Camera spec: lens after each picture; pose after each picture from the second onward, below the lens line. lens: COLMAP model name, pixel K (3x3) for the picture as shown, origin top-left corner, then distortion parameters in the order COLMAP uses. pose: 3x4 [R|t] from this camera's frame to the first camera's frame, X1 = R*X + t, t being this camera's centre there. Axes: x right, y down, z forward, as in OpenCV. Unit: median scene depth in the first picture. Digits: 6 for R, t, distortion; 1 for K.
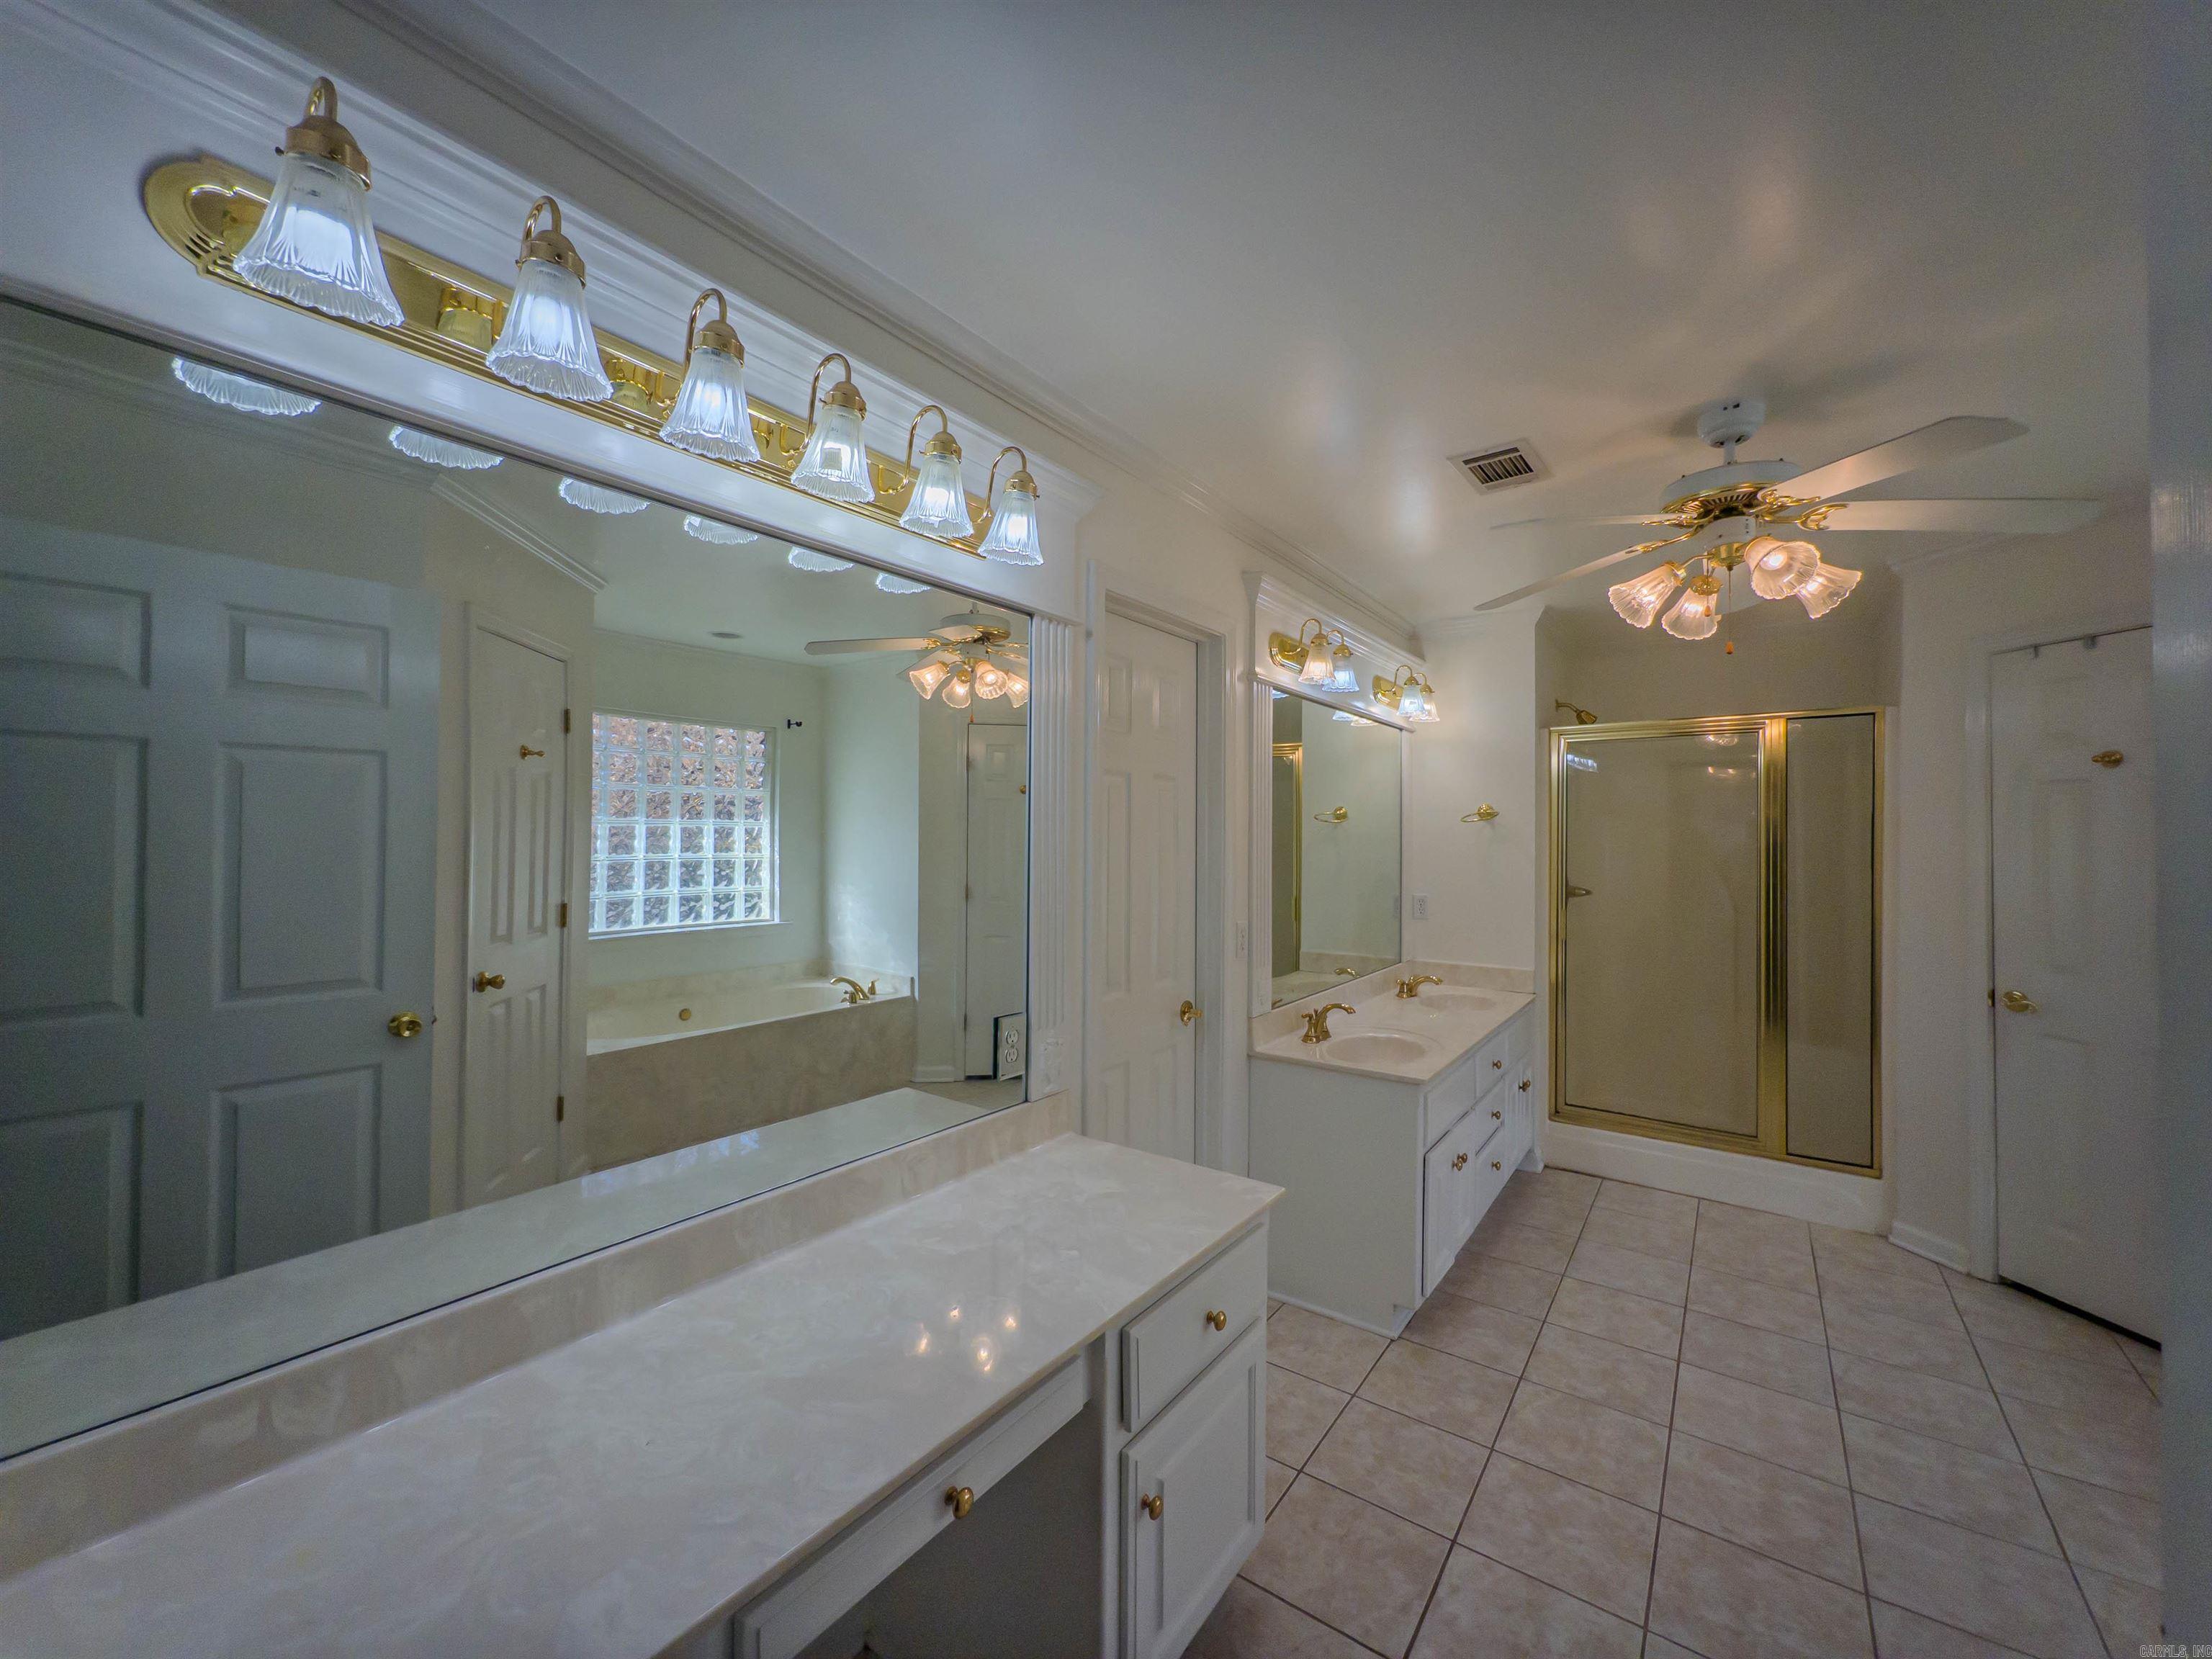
lens RADIAL K [[886.0, 0, 1101.5], [0, 886.0, 828.2], [0, 0, 1]] dist [-0.001997, -0.000020]
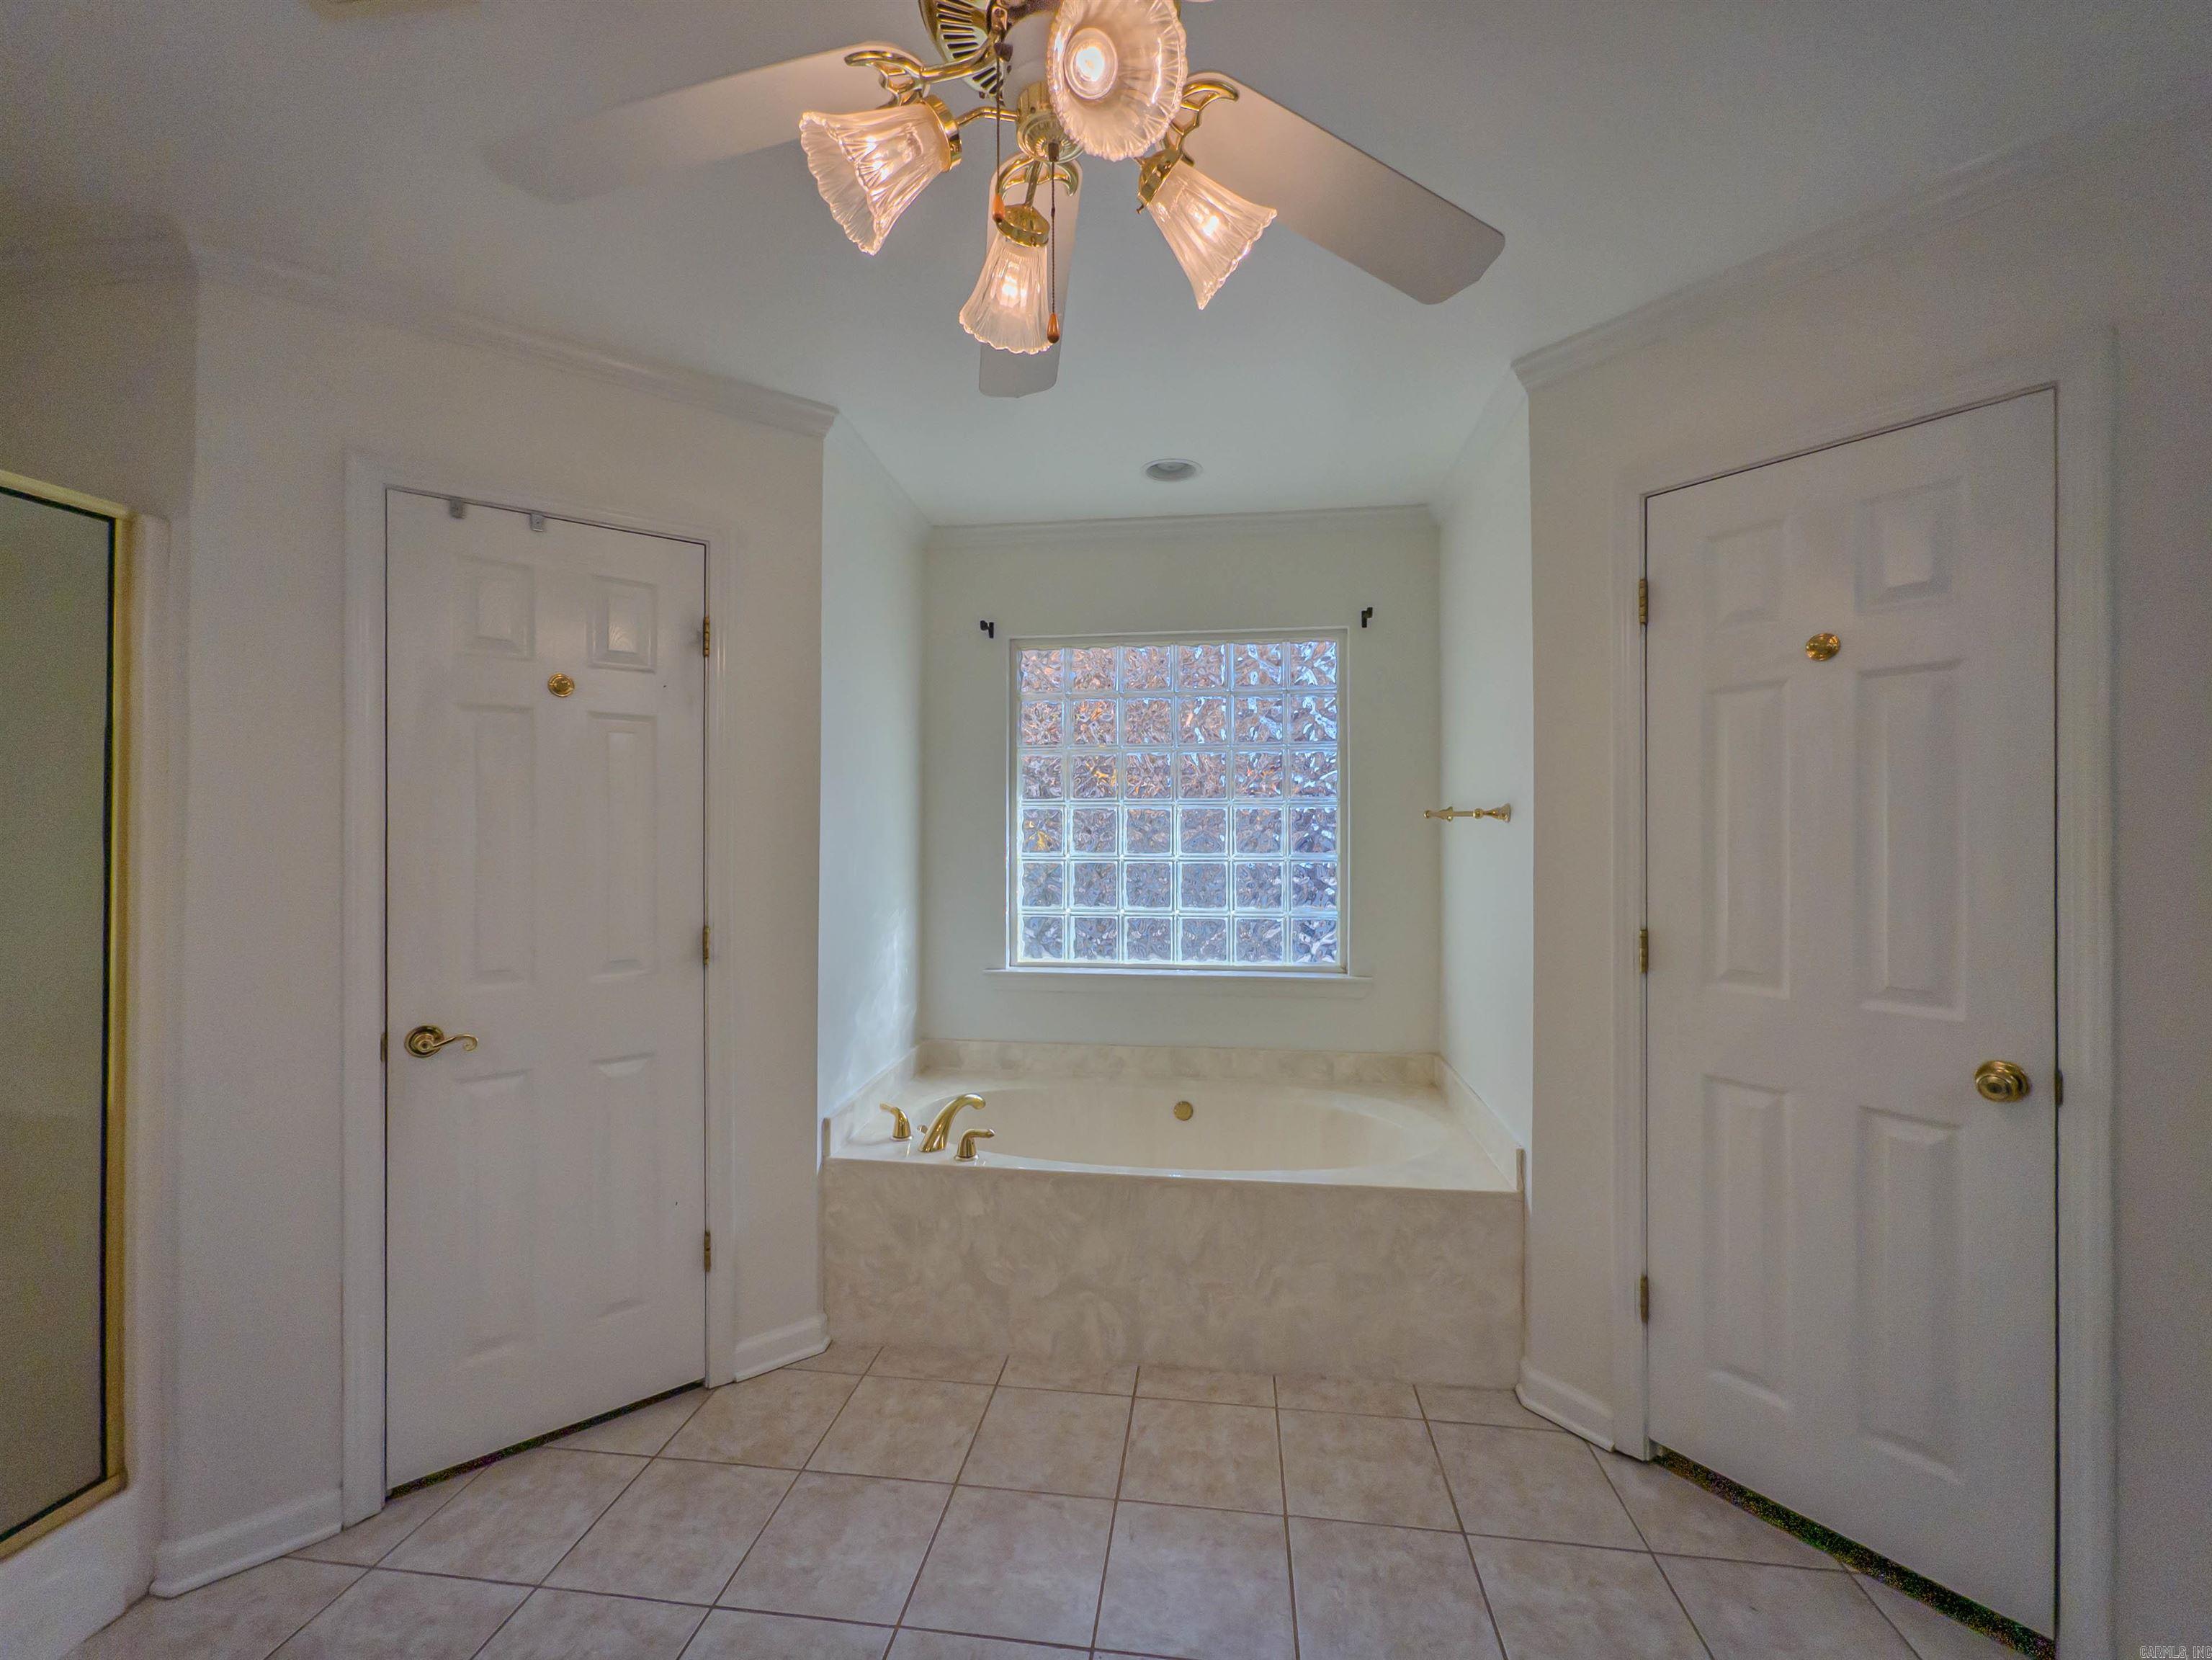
lens RADIAL K [[900.2, 0, 1106.0], [0, 900.2, 830.0], [0, 0, 1]] dist [0.009690, 0.000149]
pose [[-0.478763, -0.004613, 0.877932, 0.189091], [-0.007315, 0.999972, 0.001265, 0.034111], [-0.877914, -0.005816, -0.478784, 0.768832]]
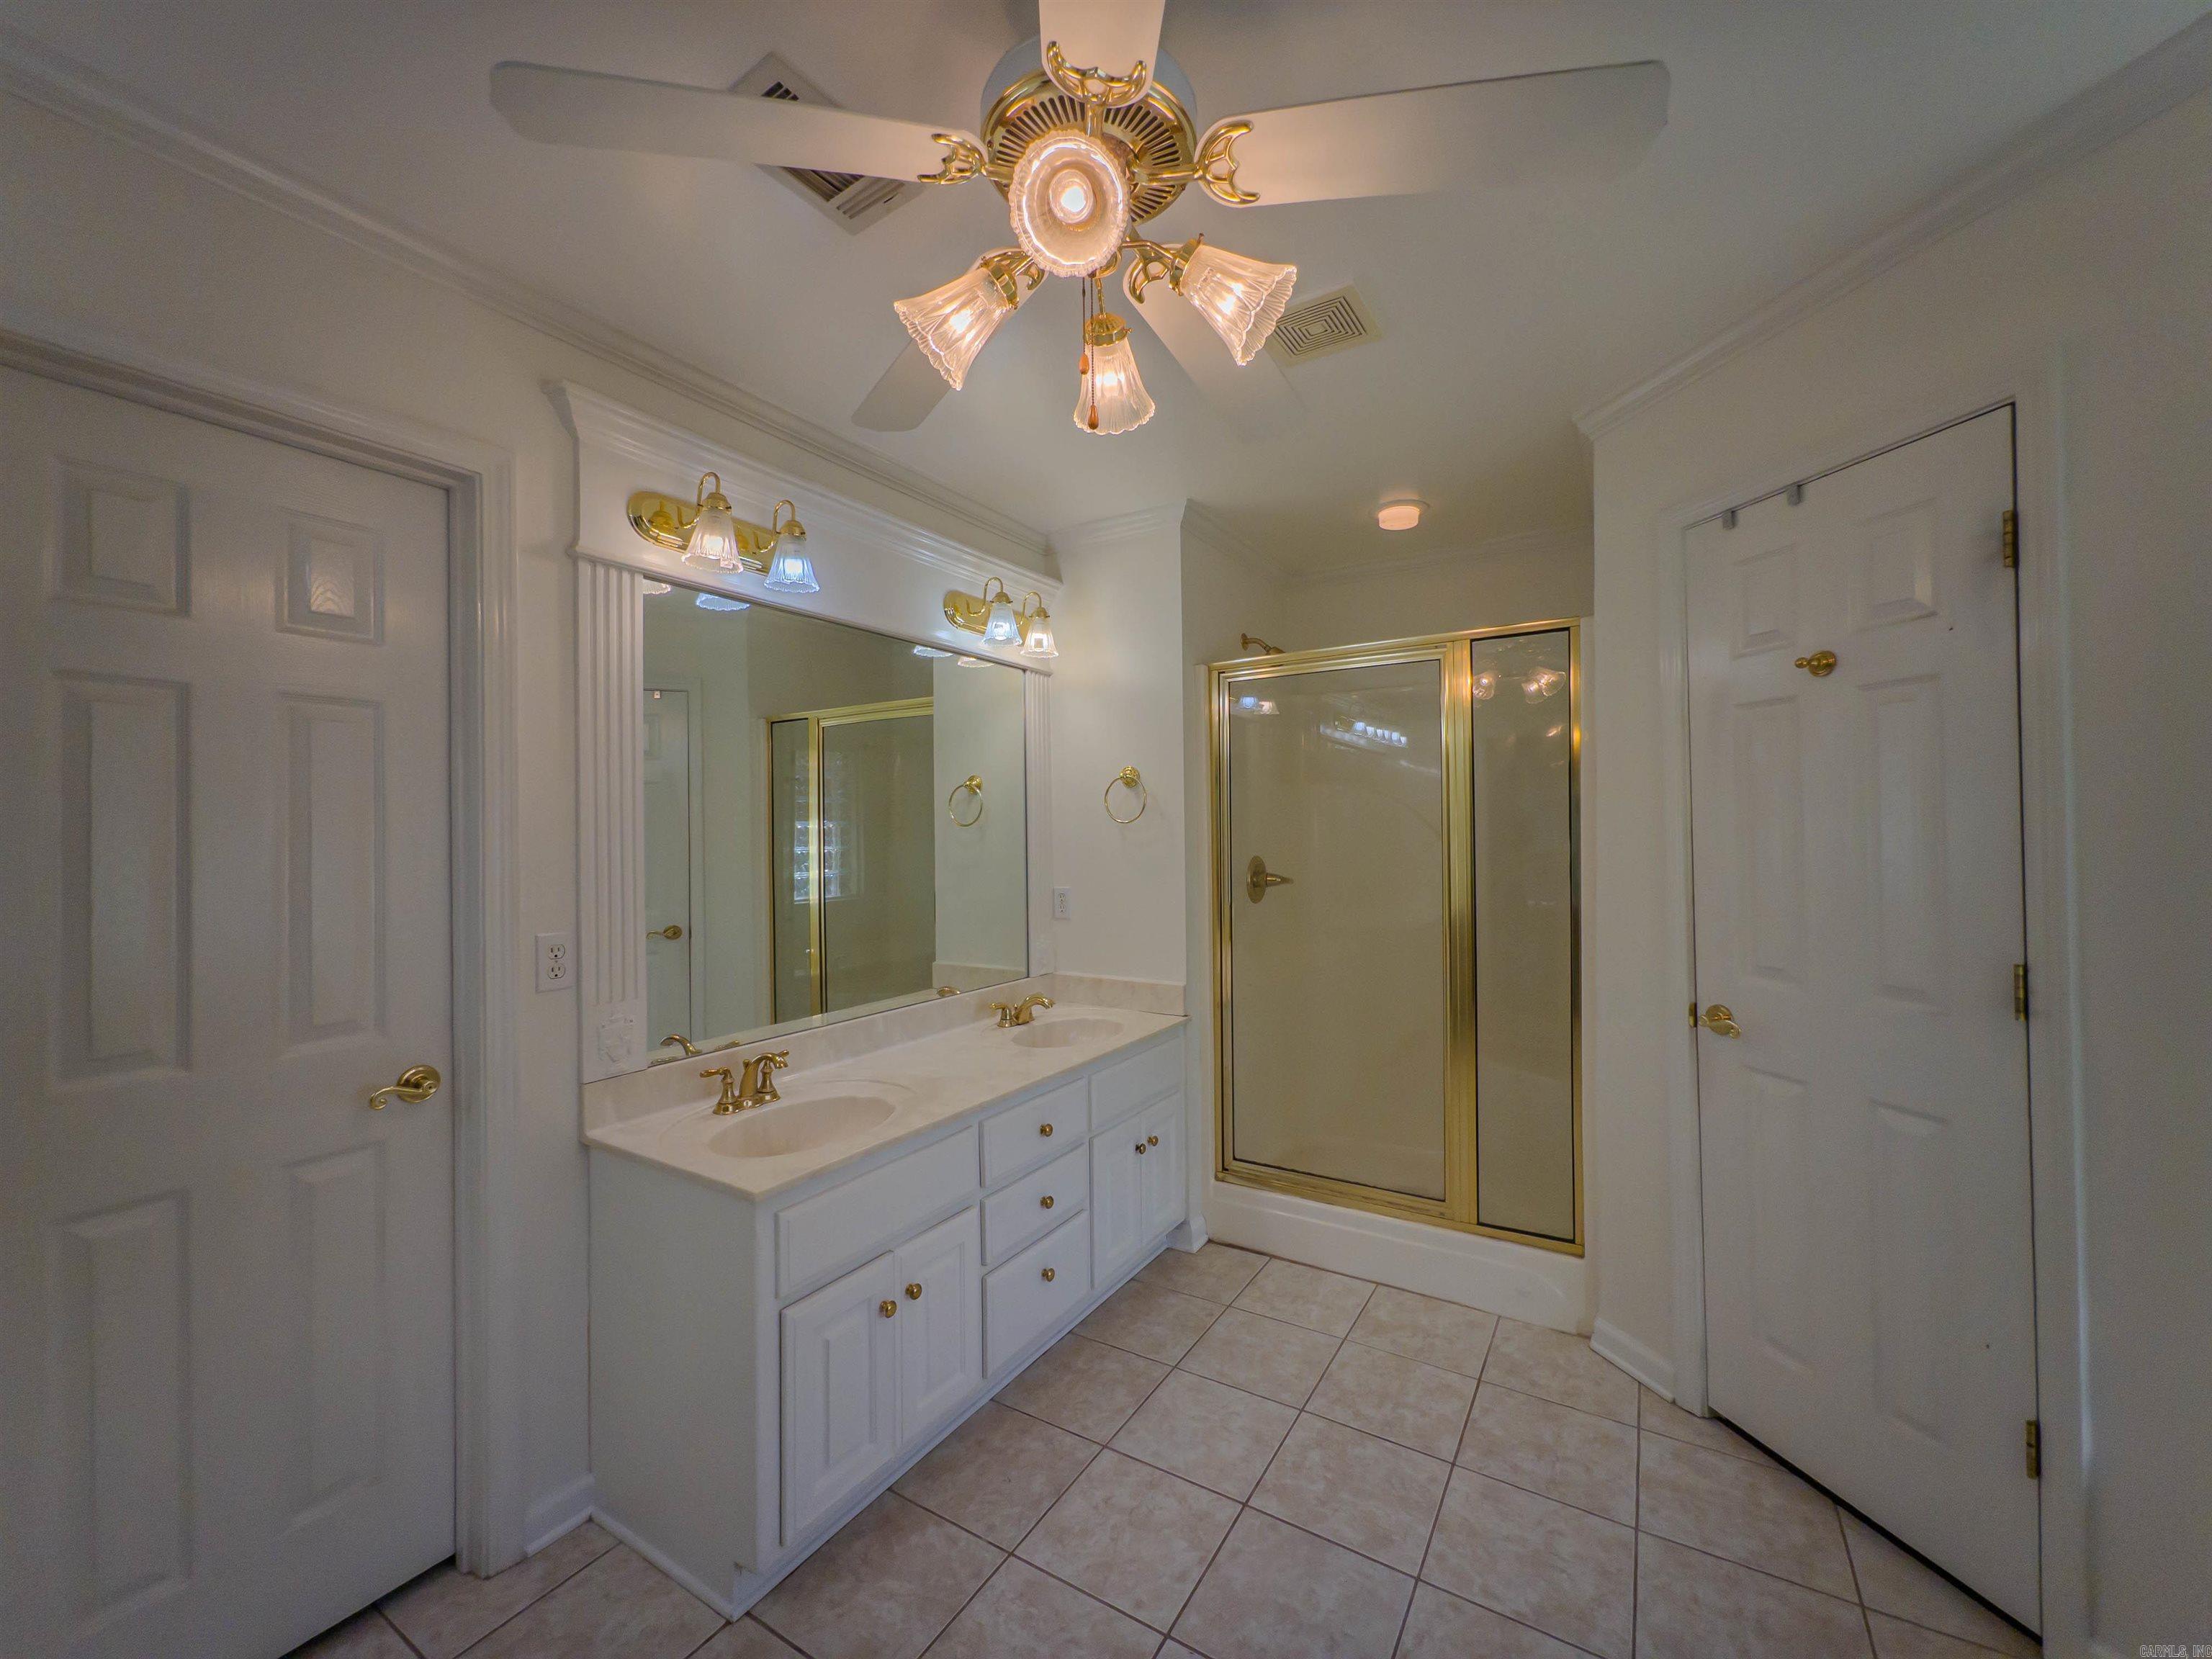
lens RADIAL K [[891.0, 0, 1111.4], [0, 891.0, 826.8], [0, 0, 1]] dist [-0.002287, 0.000284]
pose [[0.996469, -0.018735, 0.081847, 0.434299], [0.019054, 0.999814, -0.003113, 0.032399], [-0.081774, 0.004662, 0.996640, 0.291282]]
